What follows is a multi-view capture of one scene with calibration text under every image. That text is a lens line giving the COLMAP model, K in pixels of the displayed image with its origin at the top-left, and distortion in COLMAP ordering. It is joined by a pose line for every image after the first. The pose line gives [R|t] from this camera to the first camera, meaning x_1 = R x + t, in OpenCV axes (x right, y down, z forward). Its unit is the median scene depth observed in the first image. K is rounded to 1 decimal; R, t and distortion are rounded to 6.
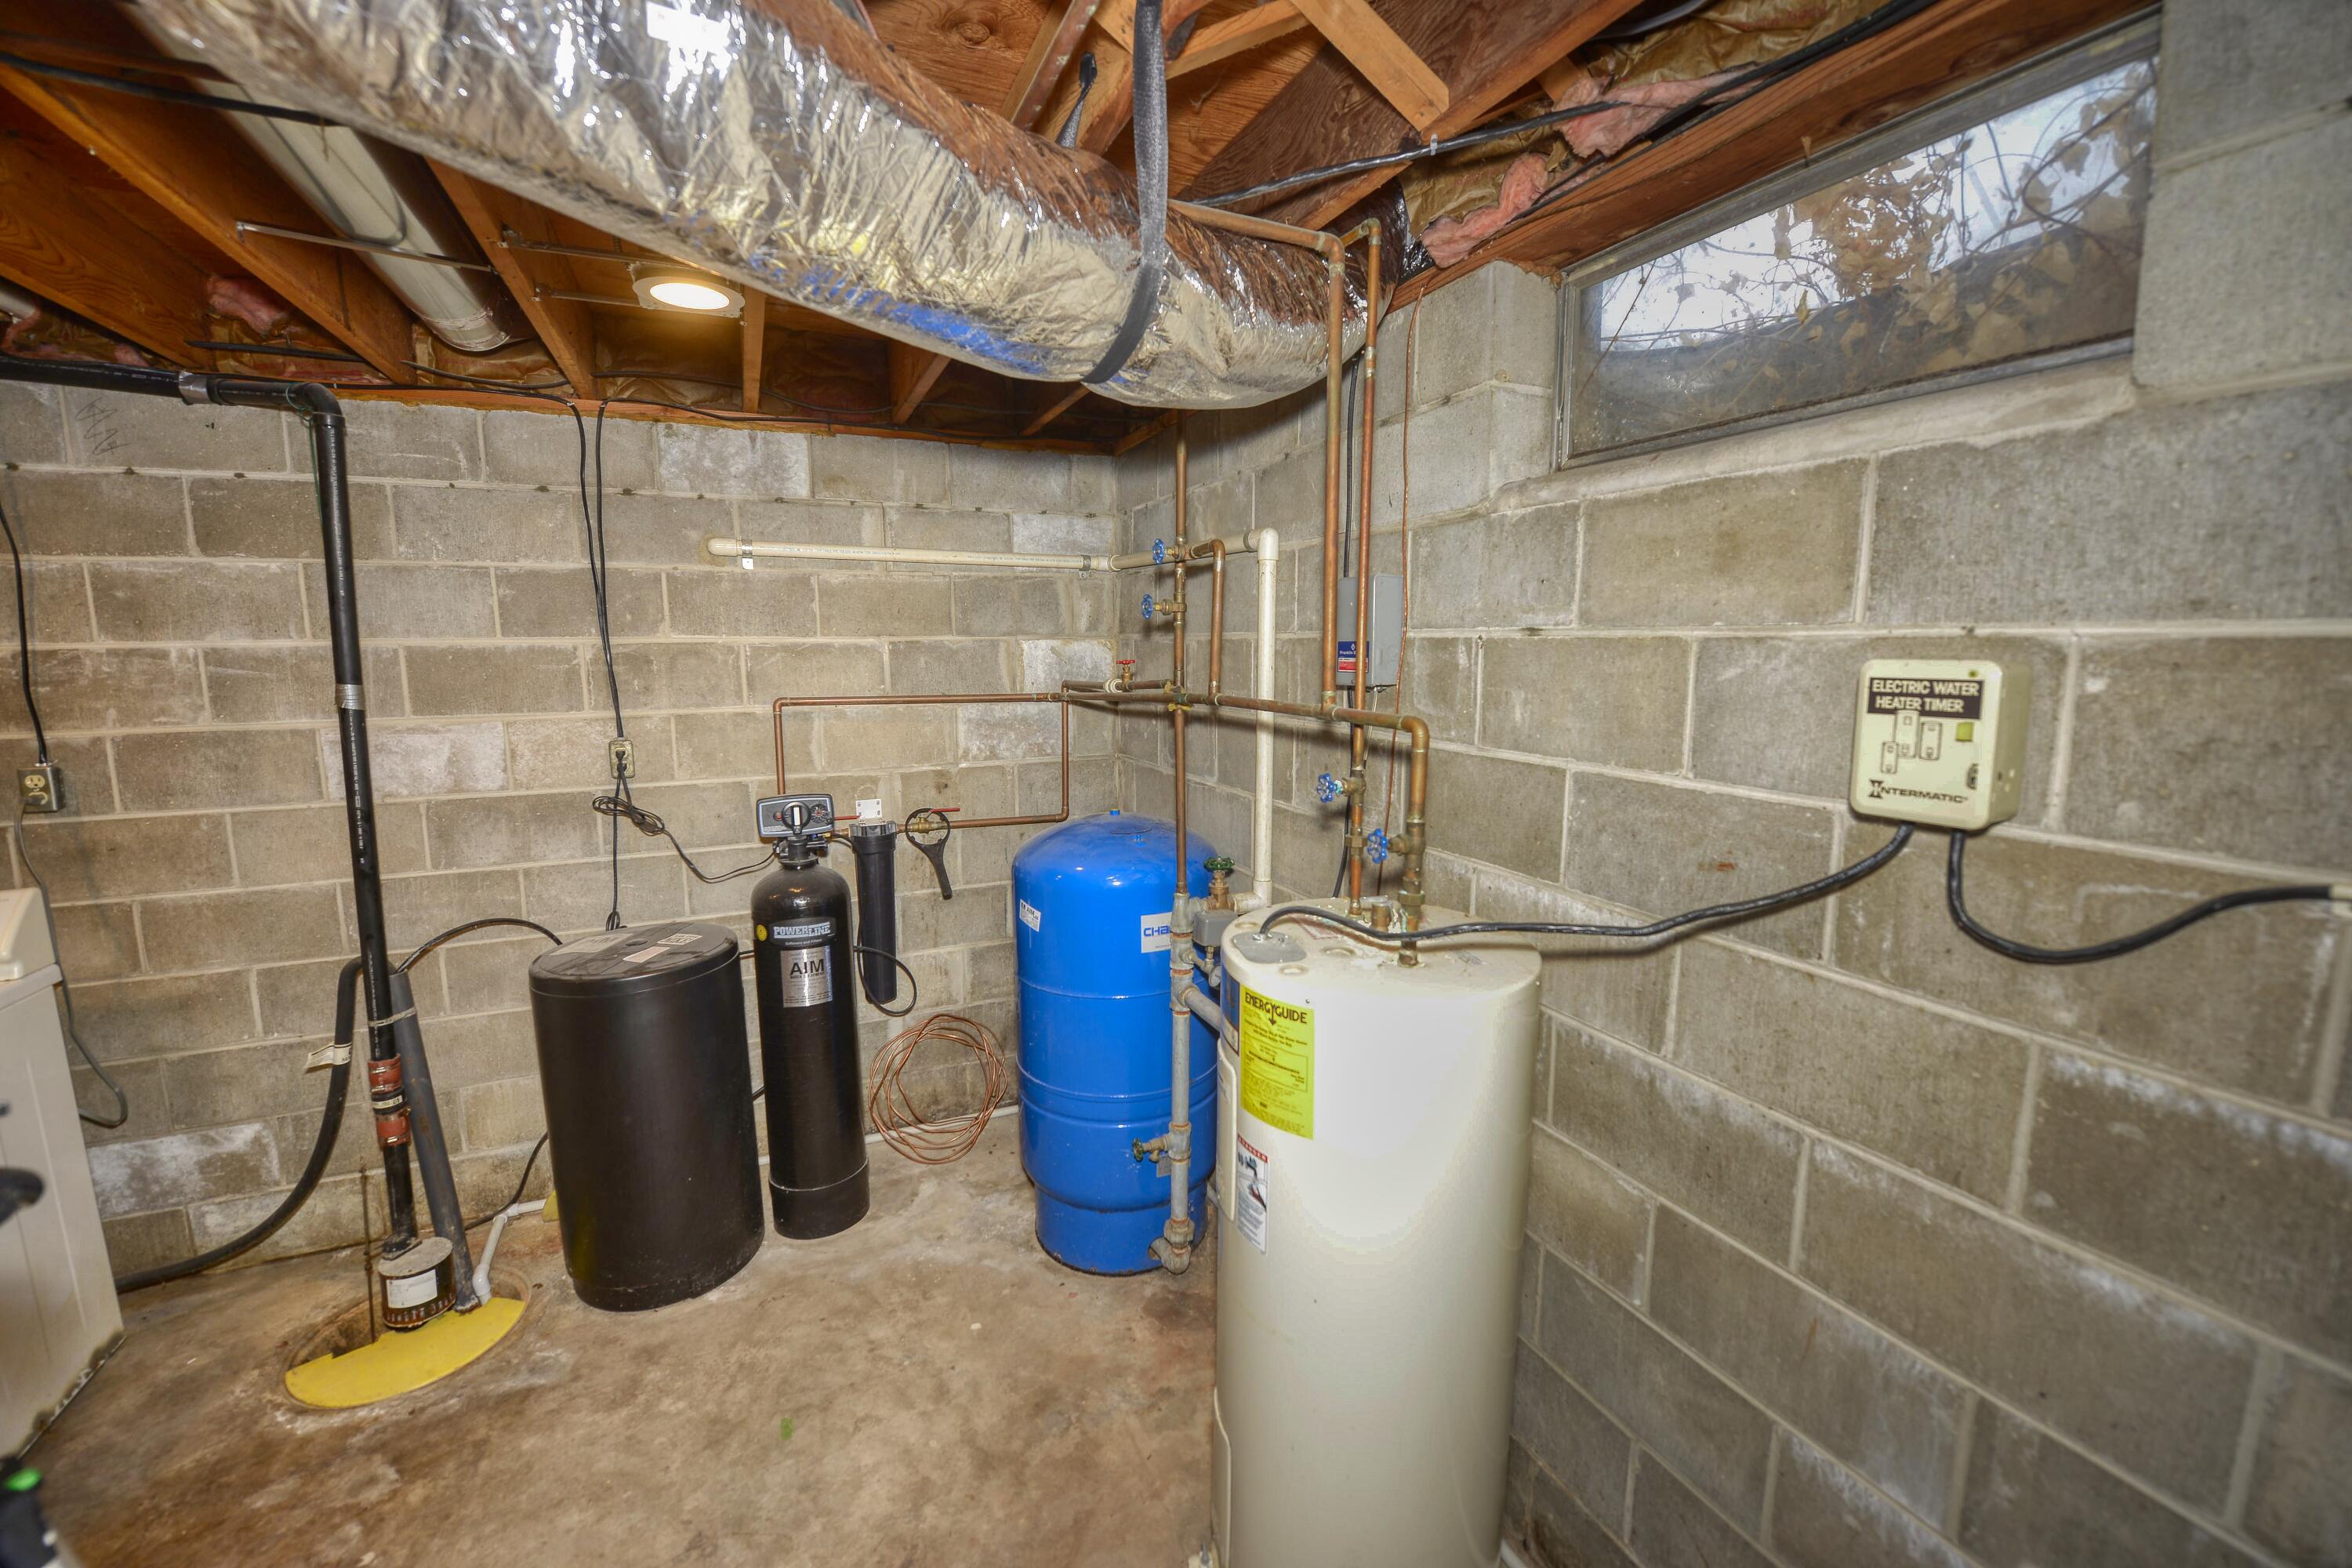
lens RADIAL K [[938.6, 0, 1173.2], [0, 938.6, 766.3], [0, 0, 1]] dist [-0.013753, -0.002929]
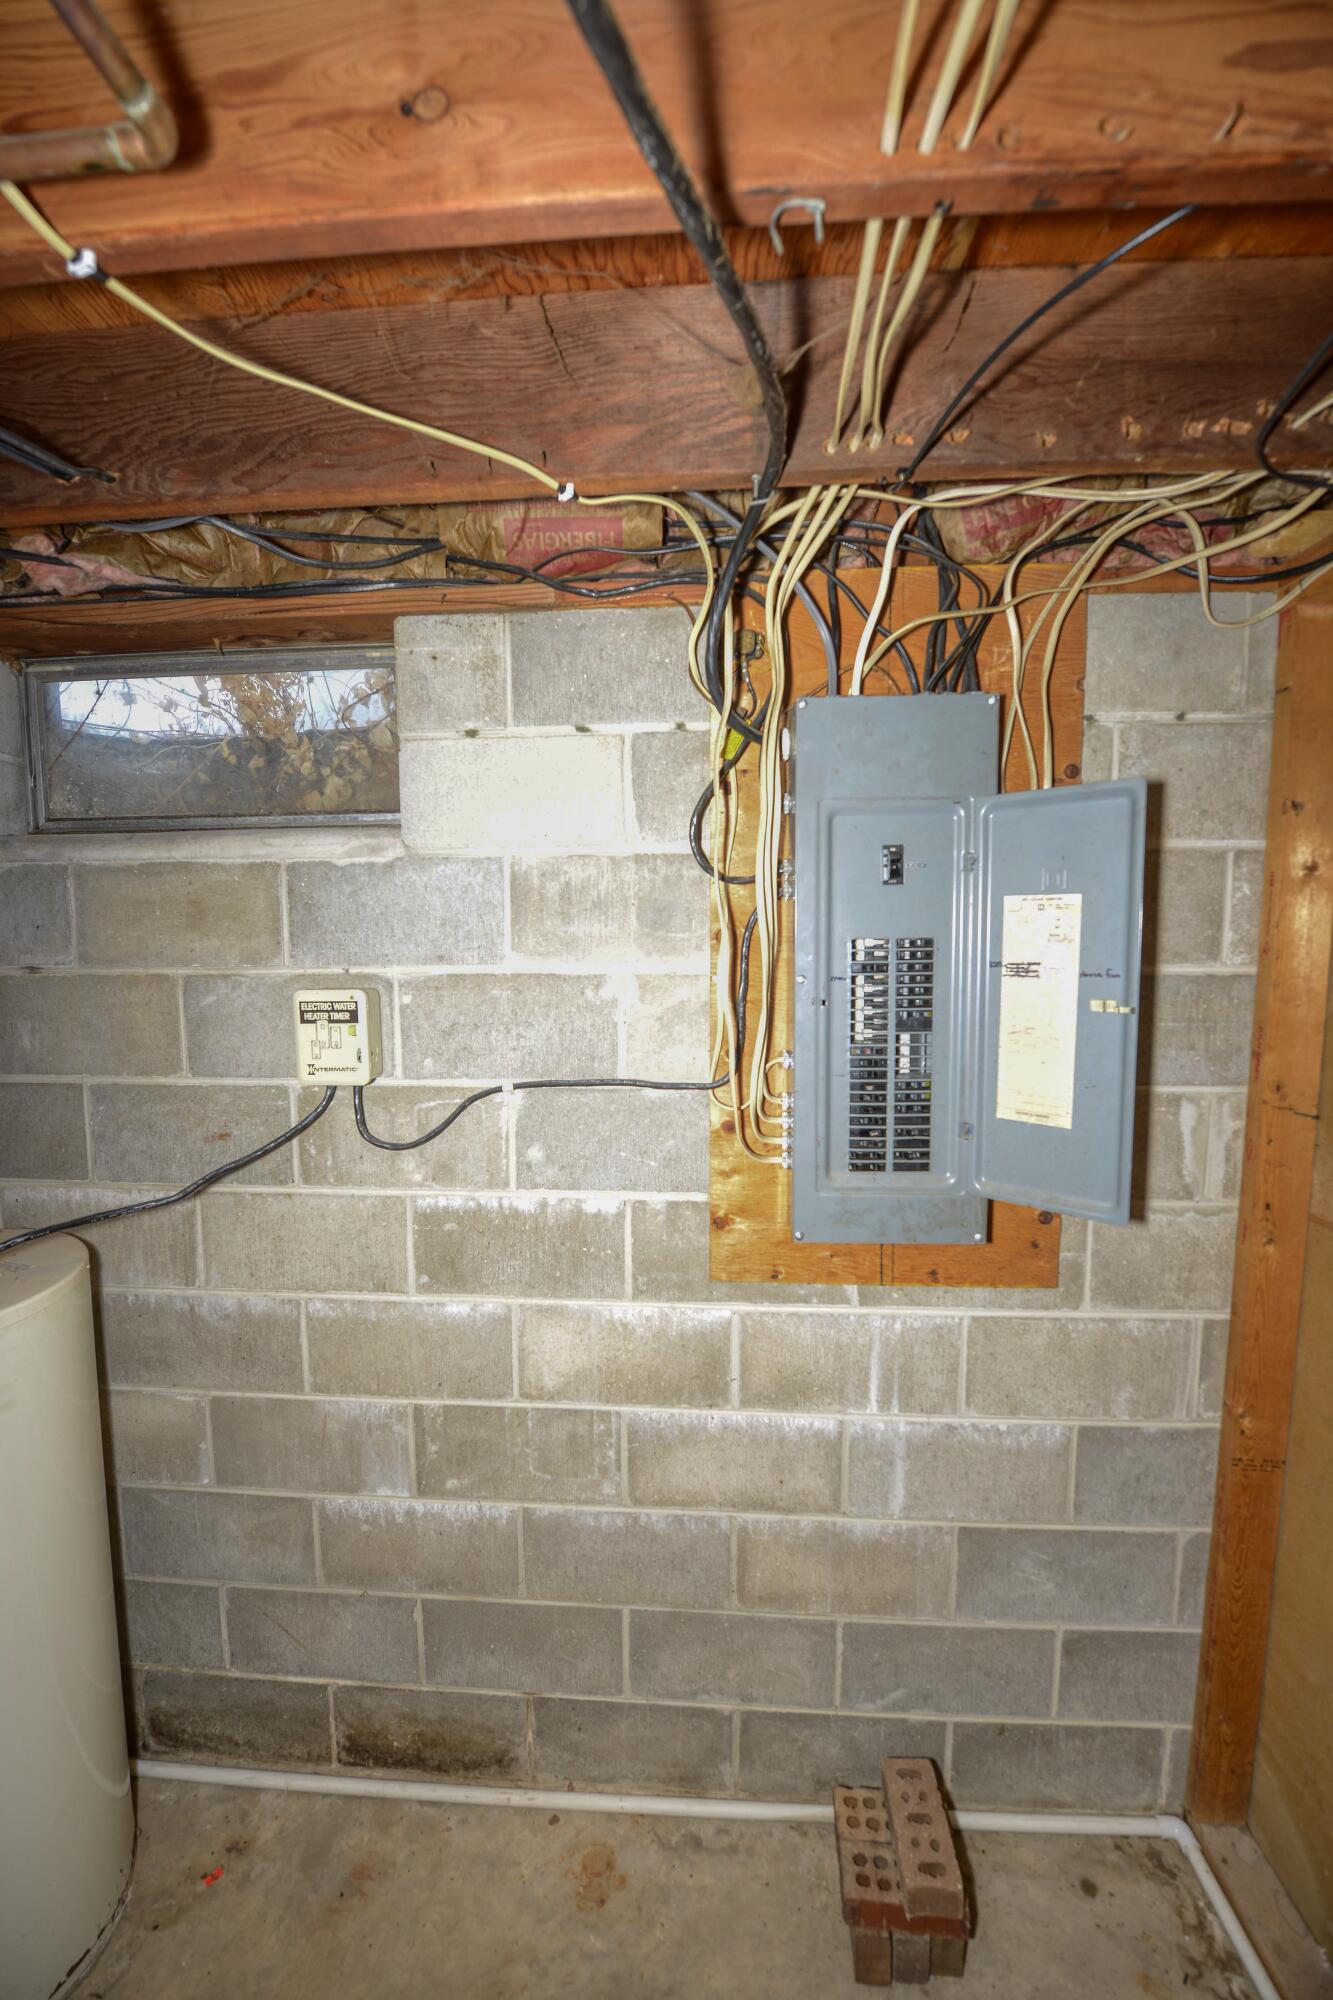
lens RADIAL K [[825.0, 0, 666.5], [0, 825.0, 1000.0], [0, 0, 1]] dist [-0.021278, -0.000325]
pose [[0.466725, -0.081950, 0.880597, -0.176557], [0.121236, 0.992226, 0.028083, -0.052612], [-0.876053, 0.093653, 0.473033, -0.196762]]
